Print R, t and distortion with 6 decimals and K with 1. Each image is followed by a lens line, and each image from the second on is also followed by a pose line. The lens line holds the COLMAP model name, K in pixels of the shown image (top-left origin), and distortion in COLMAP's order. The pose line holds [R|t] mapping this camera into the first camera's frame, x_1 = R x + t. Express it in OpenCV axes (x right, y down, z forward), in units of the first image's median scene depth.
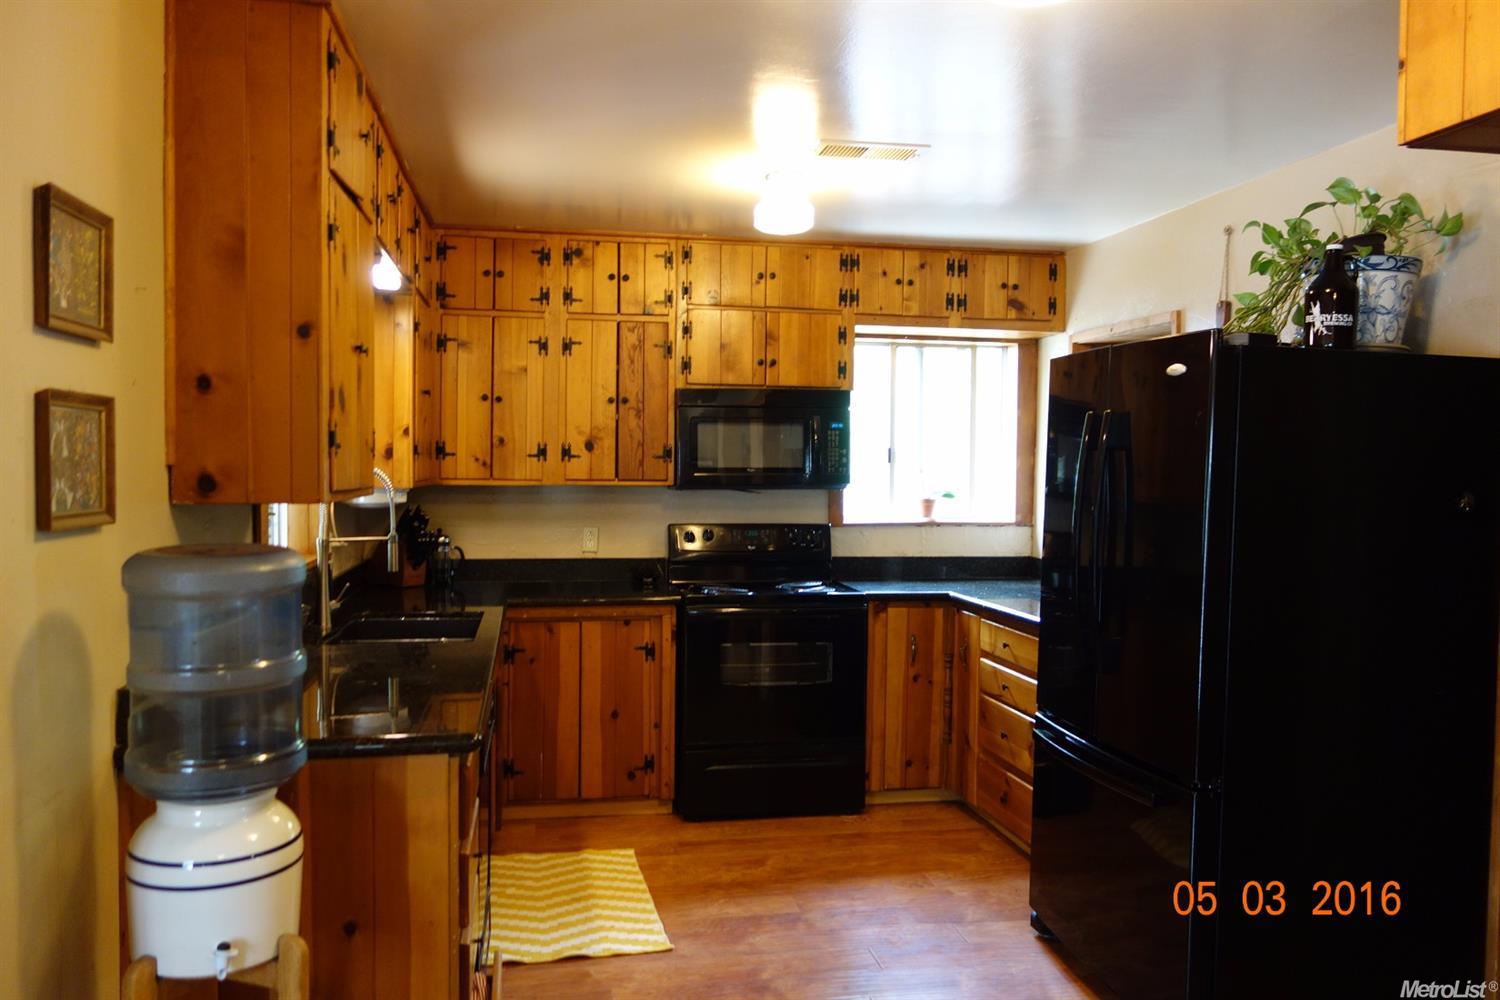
lens RADIAL K [[1178.0, 0, 750.1], [0, 1178.0, 495.1], [0, 0, 1]] dist [0.000958, 0.002131]
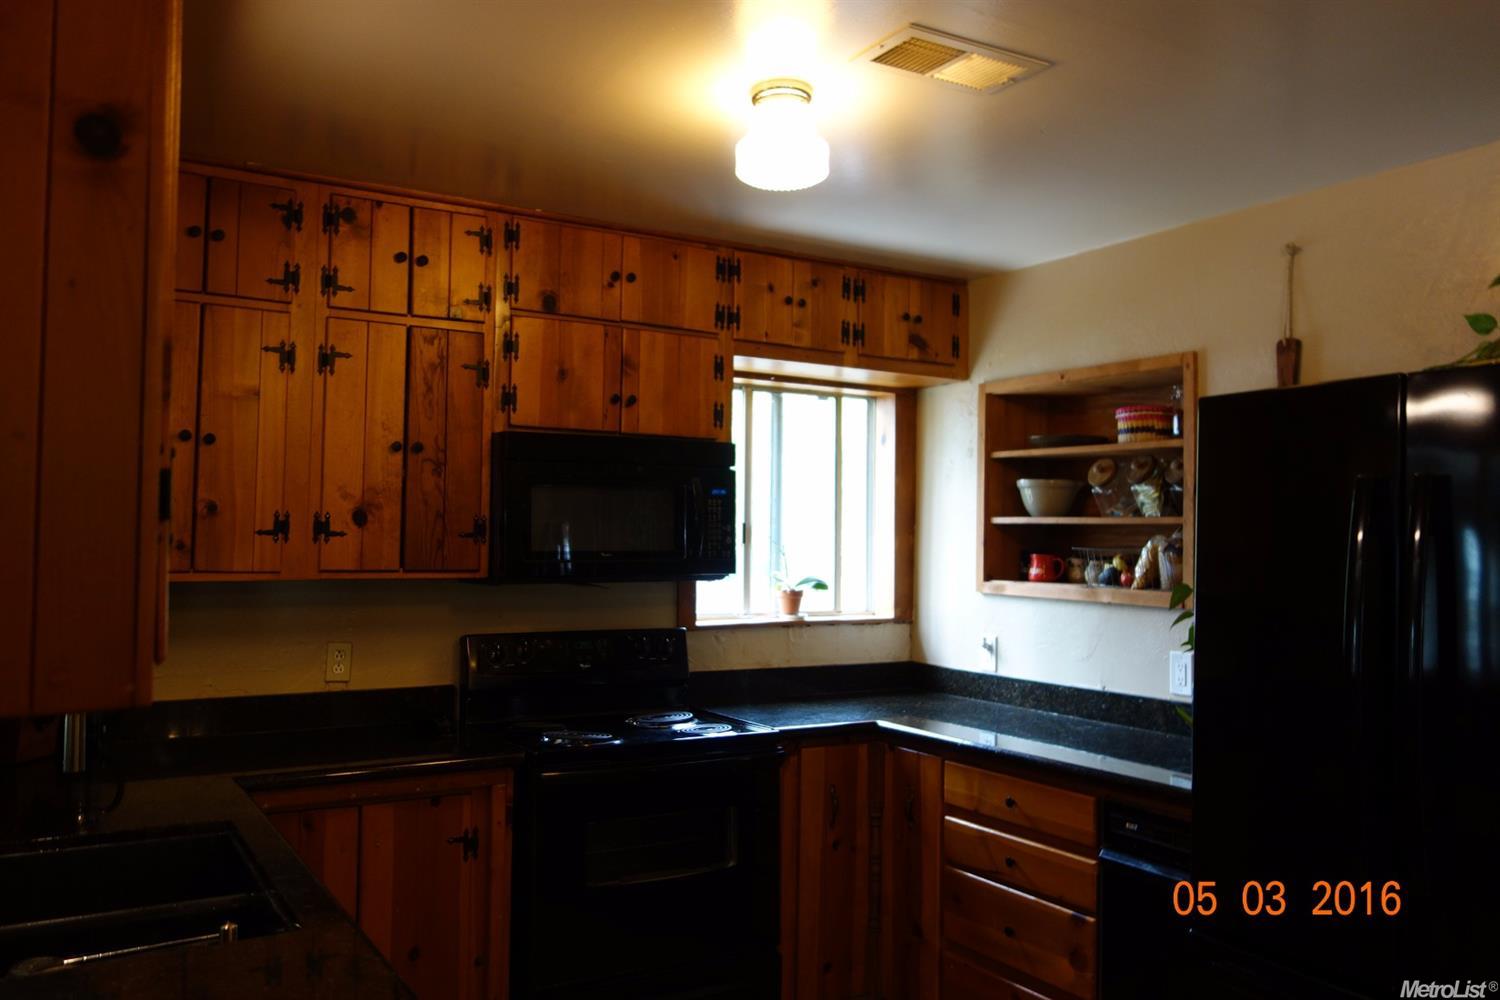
lens RADIAL K [[1178.0, 0, 750.1], [0, 1178.0, 495.1], [0, 0, 1]] dist [0.000958, 0.002131]
pose [[0.935613, 0.015575, 0.352684, -0.162802], [0.005970, 0.998185, -0.059919, -0.014428], [-0.352978, 0.058167, 0.933822, 0.331296]]
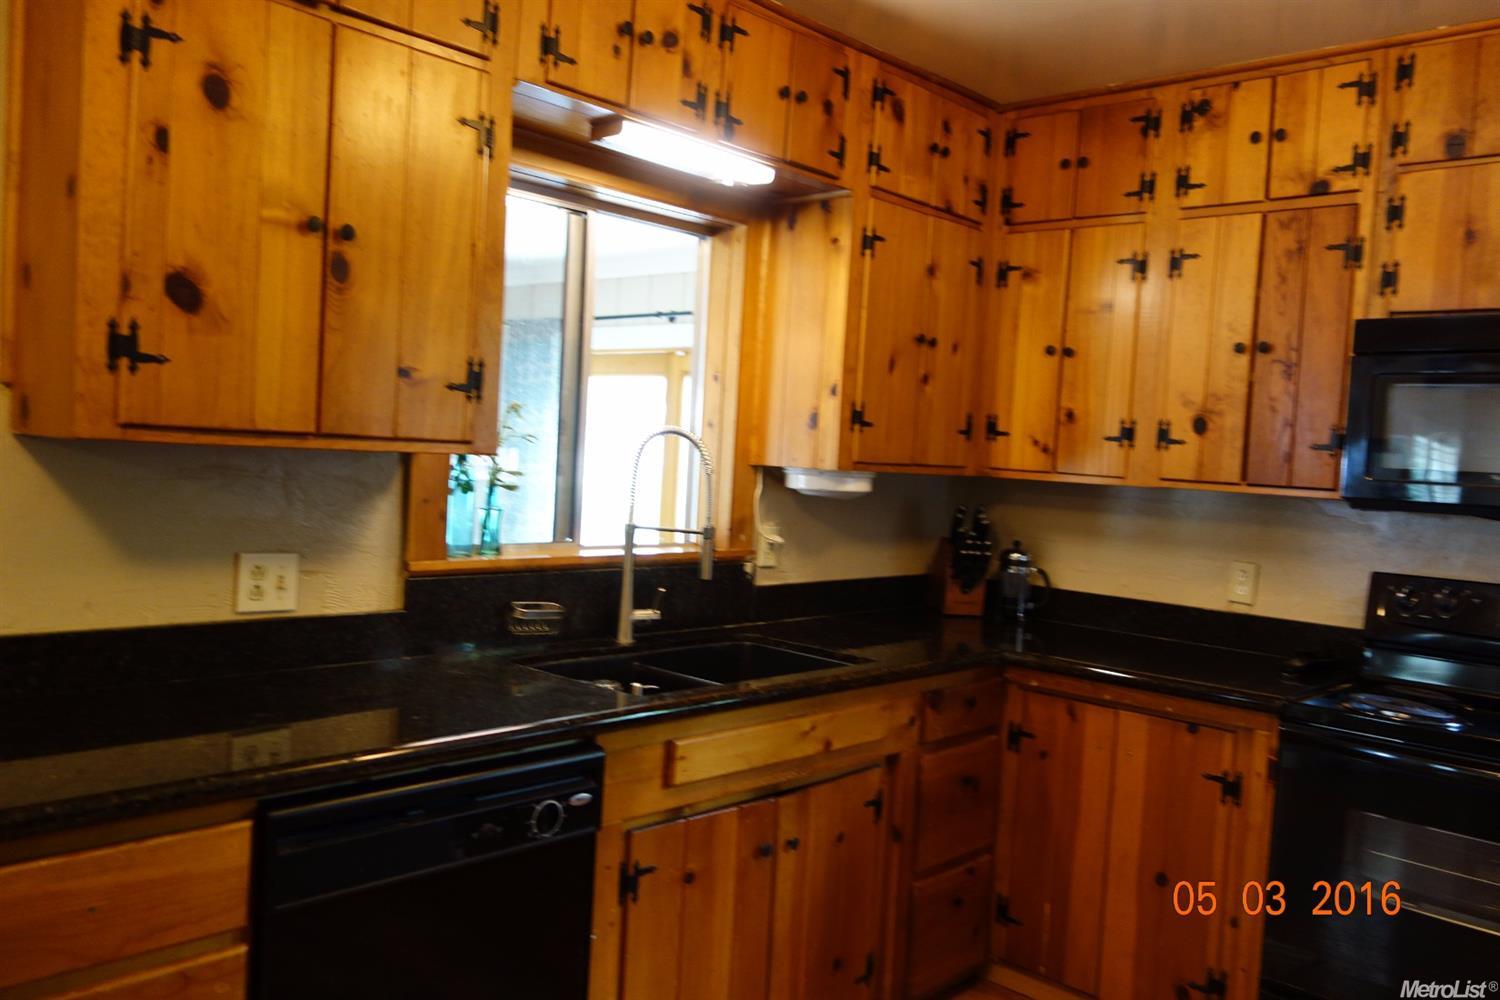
lens RADIAL K [[1178.0, 0, 750.1], [0, 1178.0, 495.1], [0, 0, 1]] dist [0.000958, 0.002131]
pose [[0.601600, 0.058208, -0.796674, 0.206990], [-0.072488, 0.997205, 0.018121, -0.000239], [0.795502, 0.046848, 0.604137, 0.450162]]
